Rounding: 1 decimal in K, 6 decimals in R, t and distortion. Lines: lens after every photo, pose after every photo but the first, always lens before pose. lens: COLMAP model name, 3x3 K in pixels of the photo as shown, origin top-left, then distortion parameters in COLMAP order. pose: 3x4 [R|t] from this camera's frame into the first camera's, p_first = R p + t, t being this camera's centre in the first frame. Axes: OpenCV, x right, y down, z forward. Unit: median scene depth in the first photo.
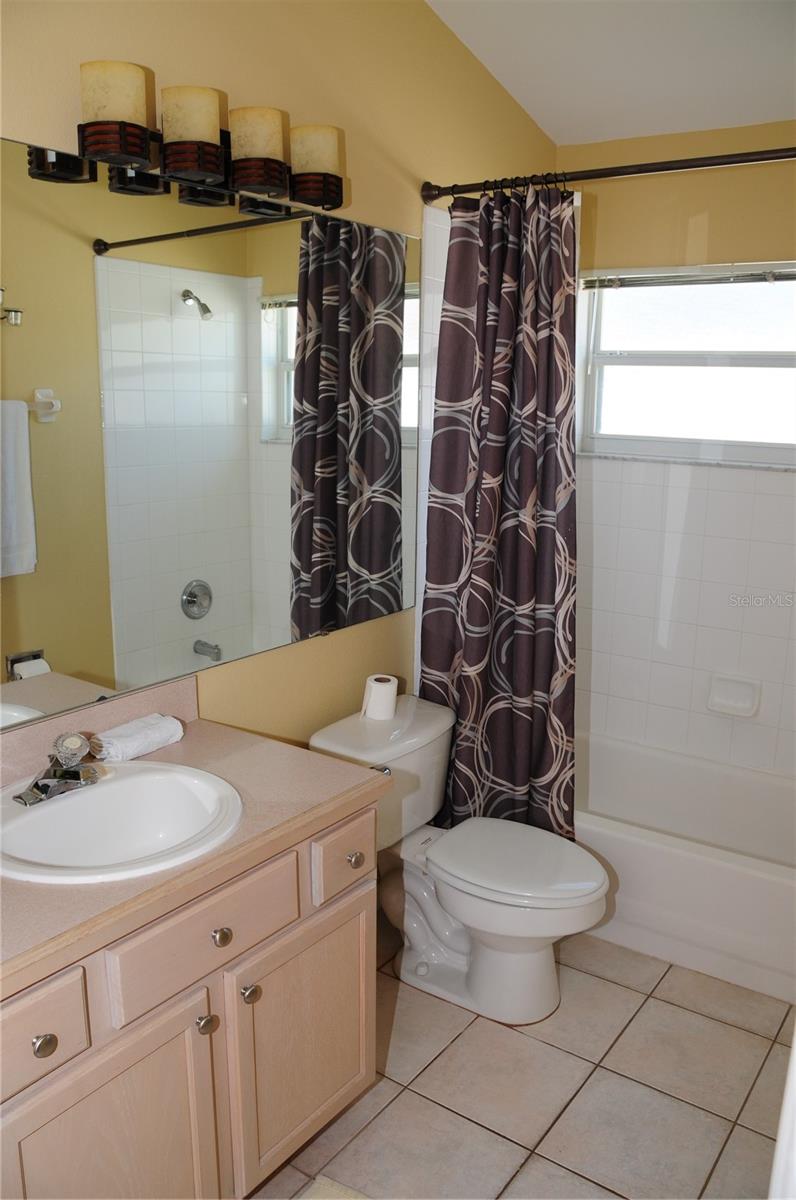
lens RADIAL K [[930.6, 0, 395.7], [0, 930.6, 600.0], [0, 0, 1]] dist [-0.145322, 0.089406]
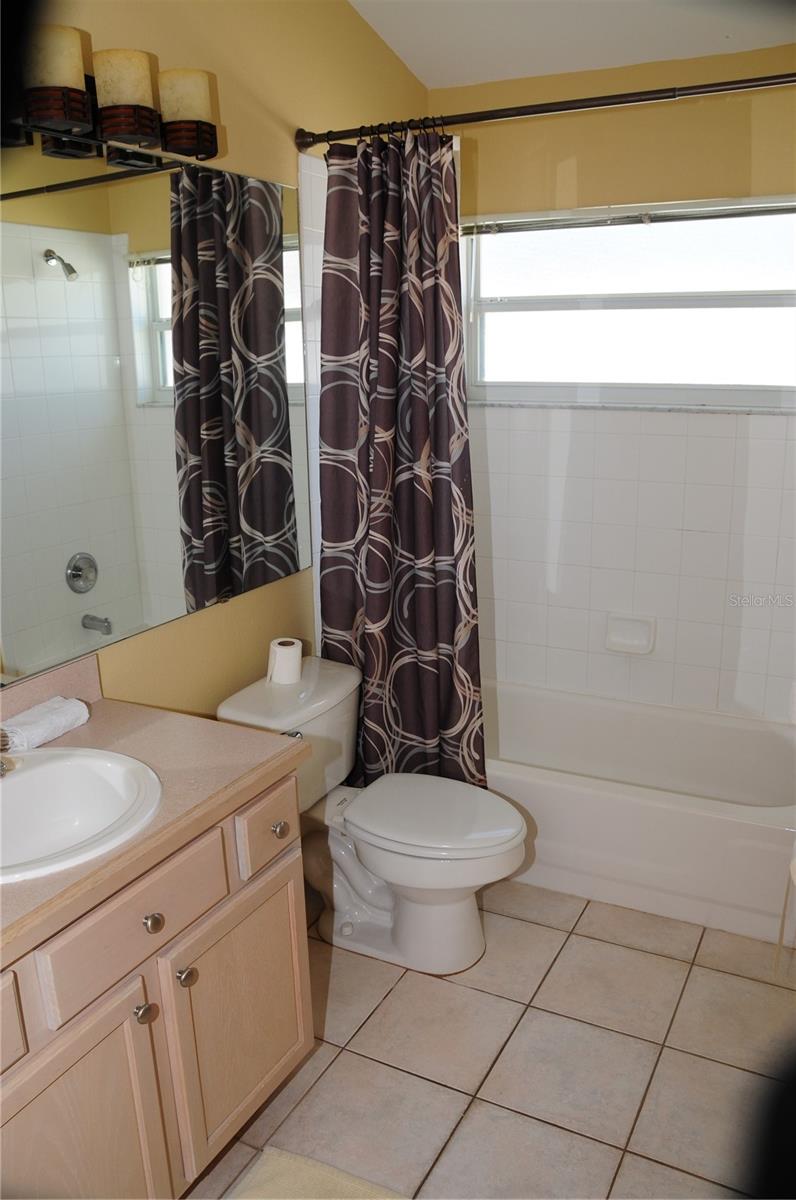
lens RADIAL K [[930.6, 0, 389.9], [0, 930.6, 598.8], [0, 0, 1]] dist [-0.145322, 0.089406]
pose [[0.990605, -0.066831, 0.119315, -0.019235], [0.061106, 0.996826, 0.051022, -0.004461], [-0.122346, -0.043252, 0.991545, 0.014582]]
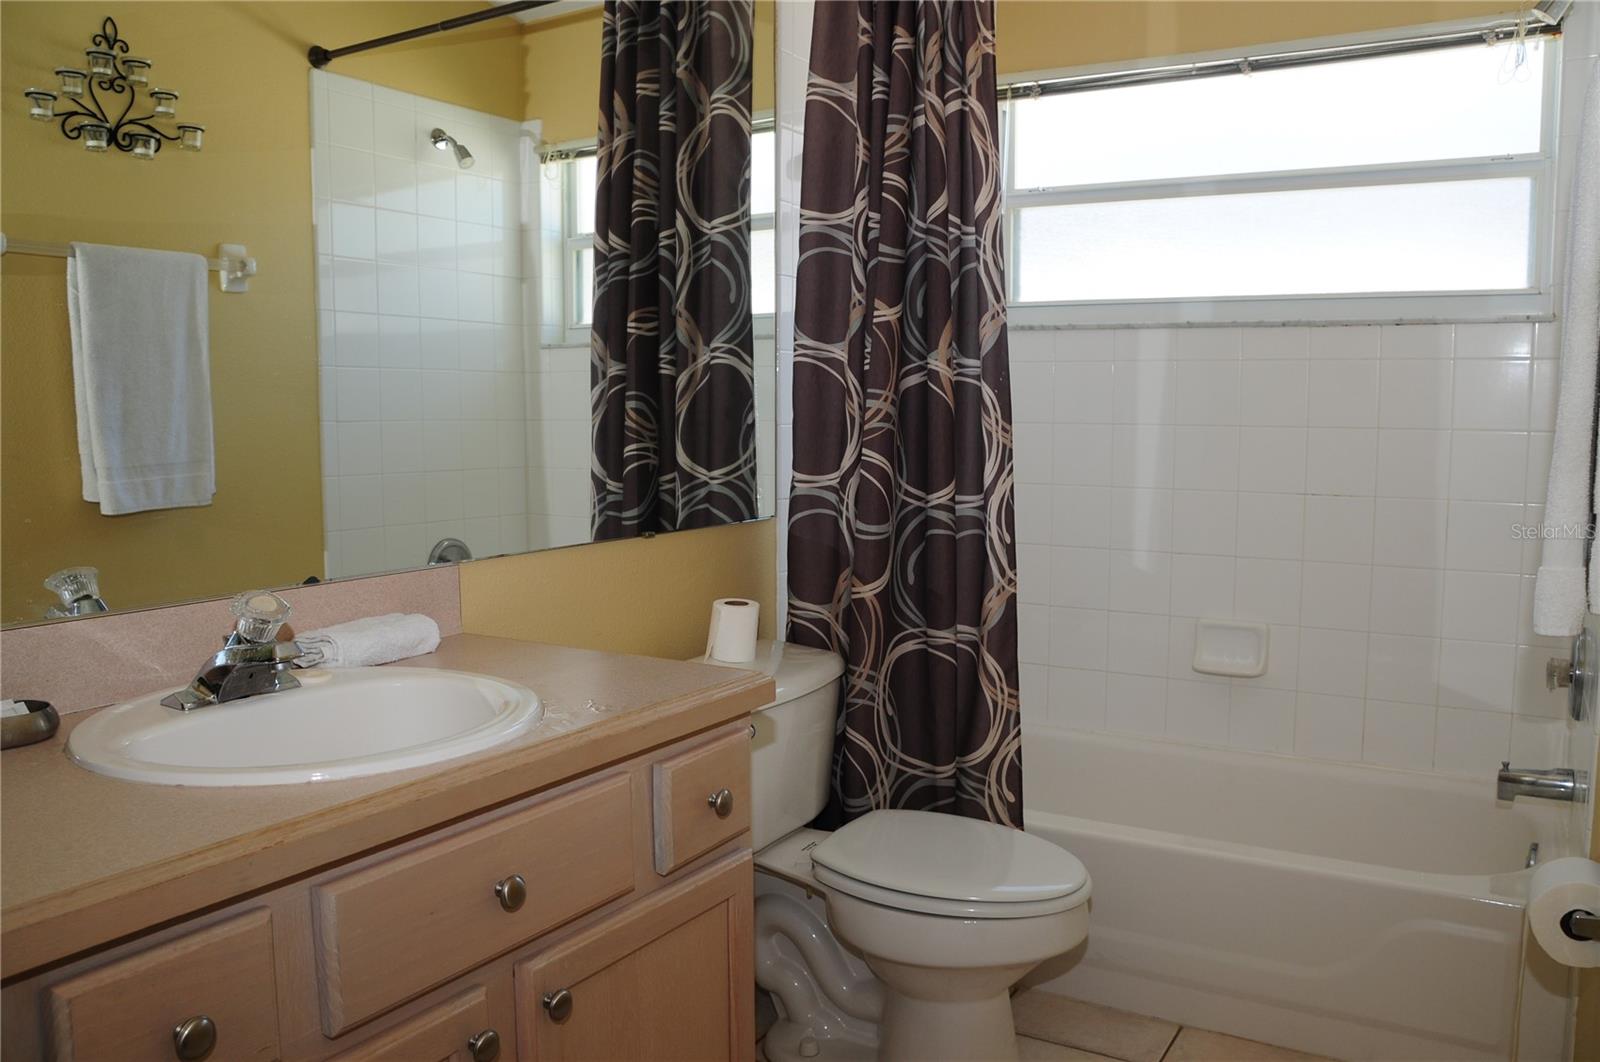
lens RADIAL K [[1240.8, 0, 795.9], [0, 1240.8, 532.2], [0, 0, 1]] dist [-0.145322, 0.089406]
pose [[0.997198, -0.020766, 0.071867, -0.034092], [0.028527, 0.993665, -0.108700, 0.131238], [-0.069155, 0.110446, 0.991473, 0.102102]]
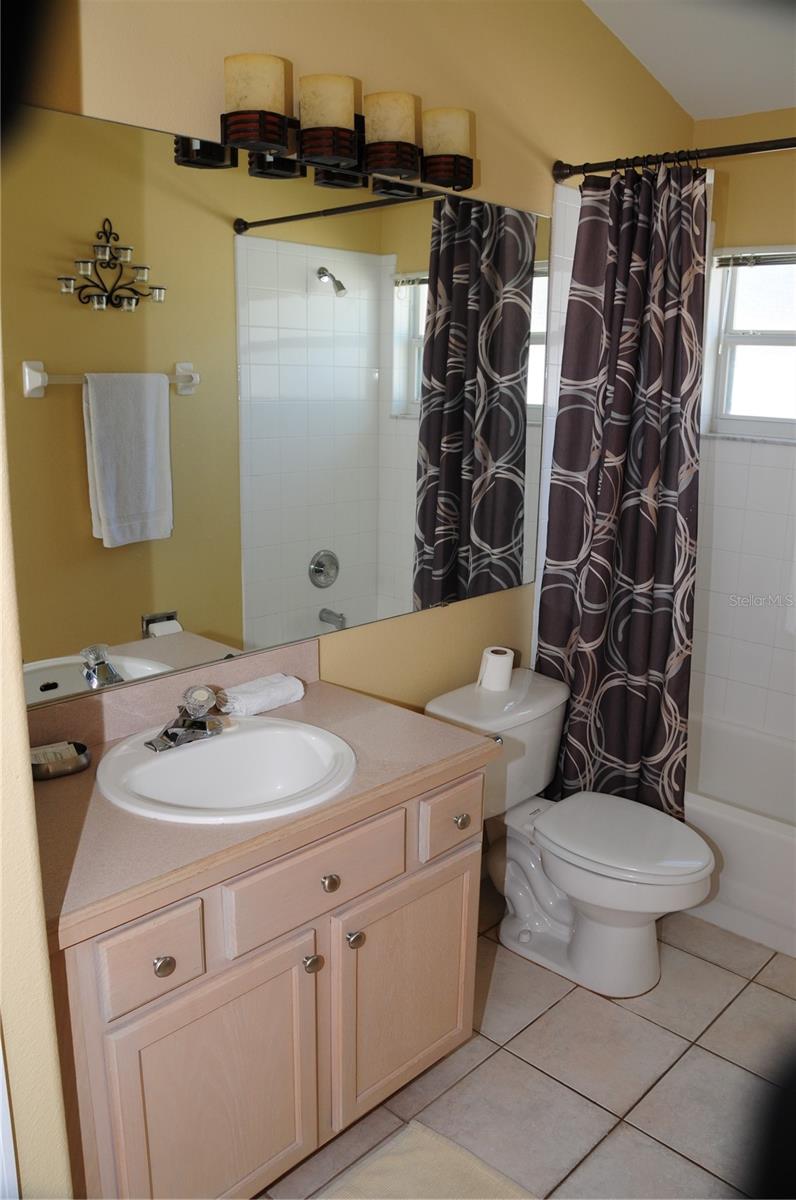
lens RADIAL K [[930.6, 0, 395.7], [0, 930.6, 596.9], [0, 0, 1]] dist [-0.145322, 0.089406]
pose [[0.990009, 0.037619, -0.135896, 0.009810], [-0.034673, 0.999111, 0.023979, 0.004714], [0.136678, -0.019028, 0.990433, -0.025210]]
